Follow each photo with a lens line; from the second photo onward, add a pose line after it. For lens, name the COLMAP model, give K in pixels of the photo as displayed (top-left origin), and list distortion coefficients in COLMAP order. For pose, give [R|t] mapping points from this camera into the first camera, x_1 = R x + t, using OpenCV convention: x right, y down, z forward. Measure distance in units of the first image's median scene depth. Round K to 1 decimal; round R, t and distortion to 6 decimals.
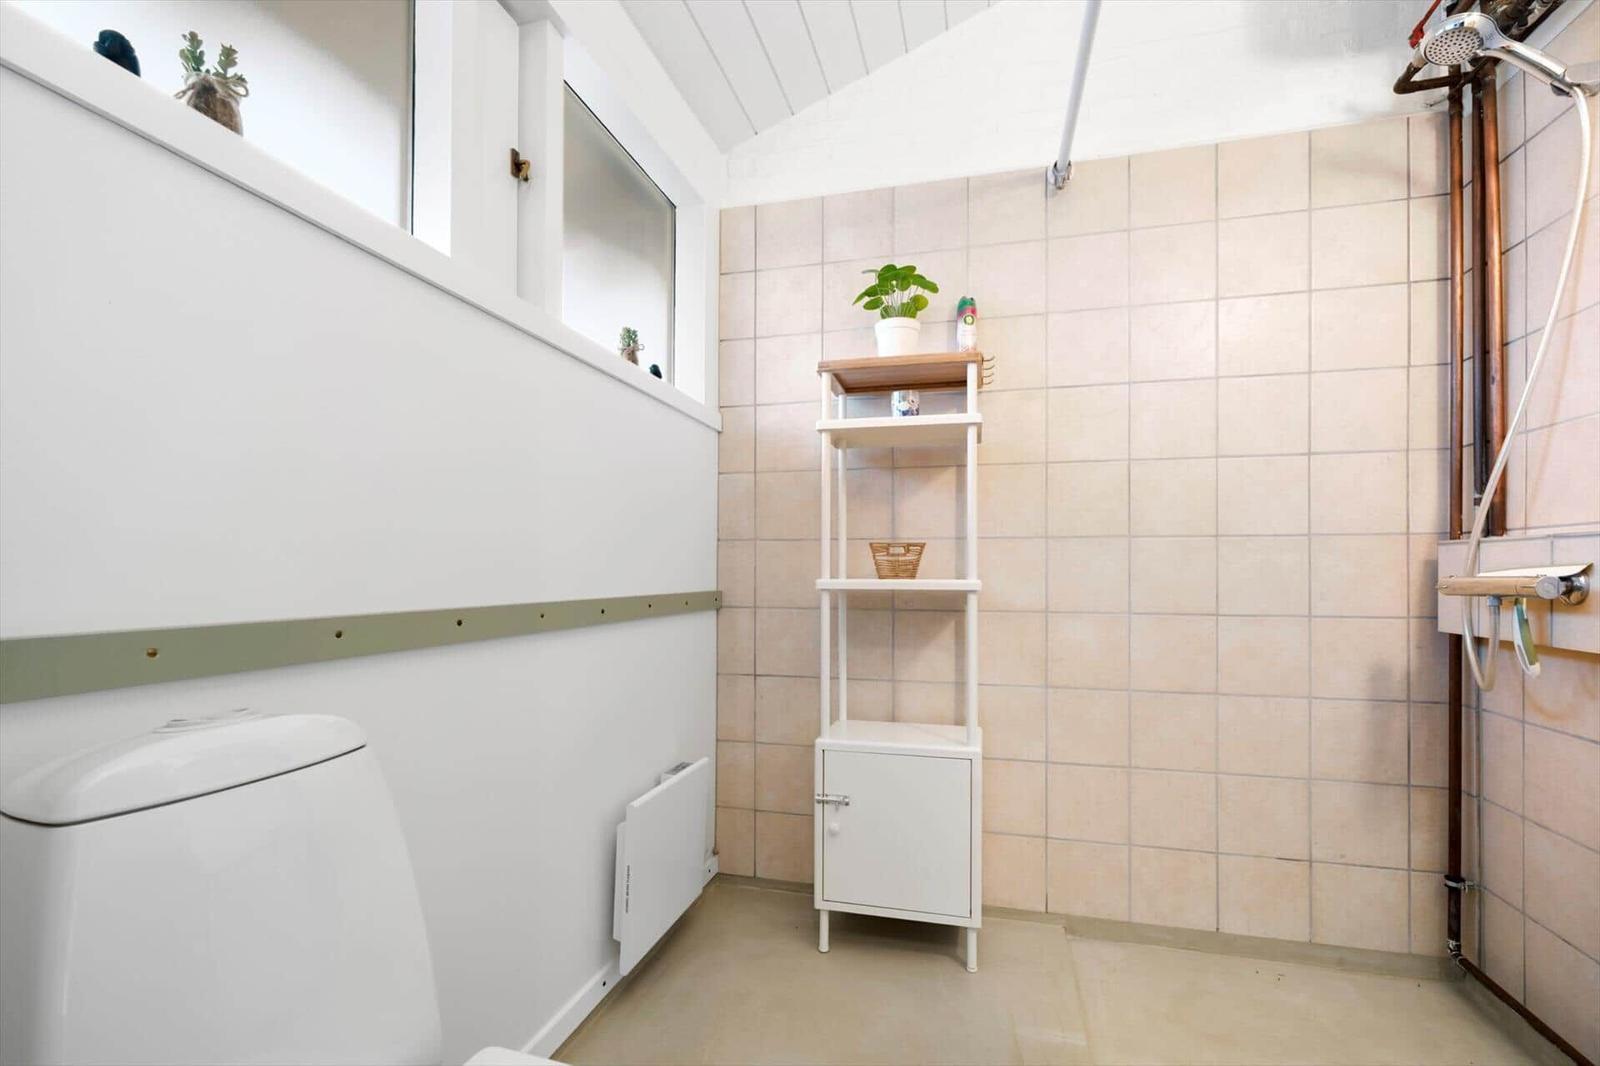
lens RADIAL K [[696.1, 0, 802.3], [0, 696.1, 562.4], [0, 0, 1]] dist [-0.008367, -0.000435]
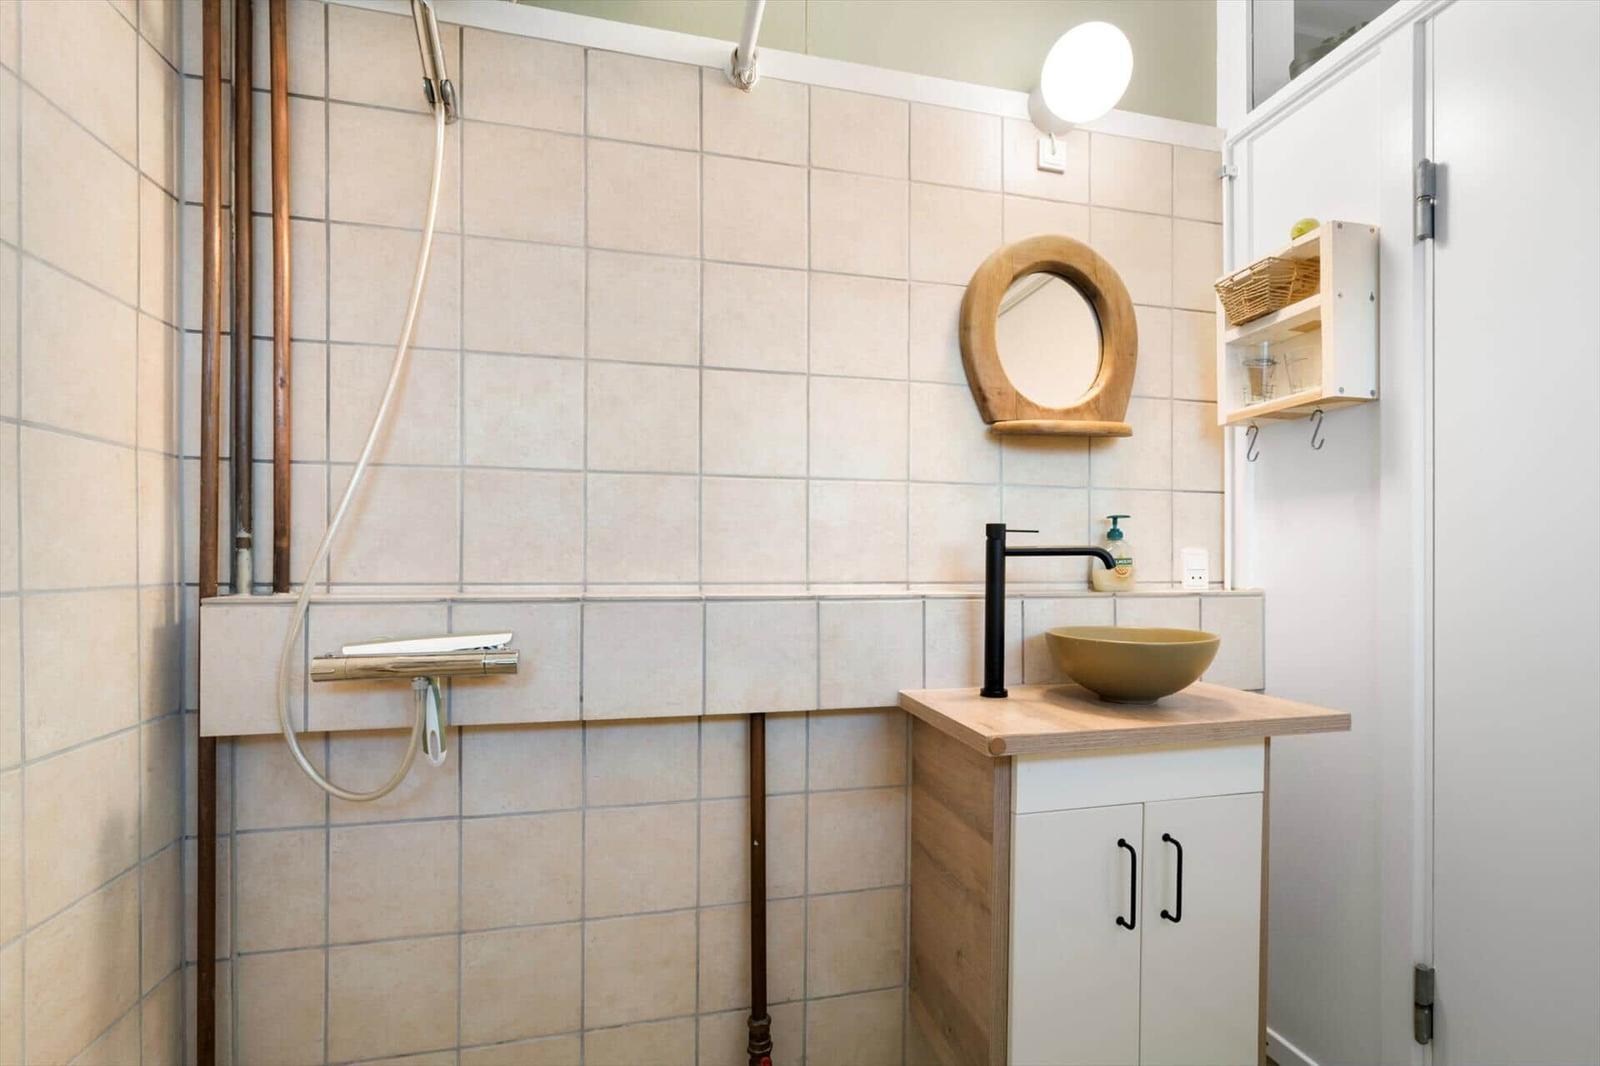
lens RADIAL K [[696.1, 0, 802.3], [0, 696.1, 562.4], [0, 0, 1]] dist [-0.008367, -0.000435]
pose [[-0.459328, -0.006256, 0.888245, 0.080305], [-0.011234, 0.999936, 0.001233, -0.078264], [-0.888196, -0.009412, -0.459369, 0.849354]]
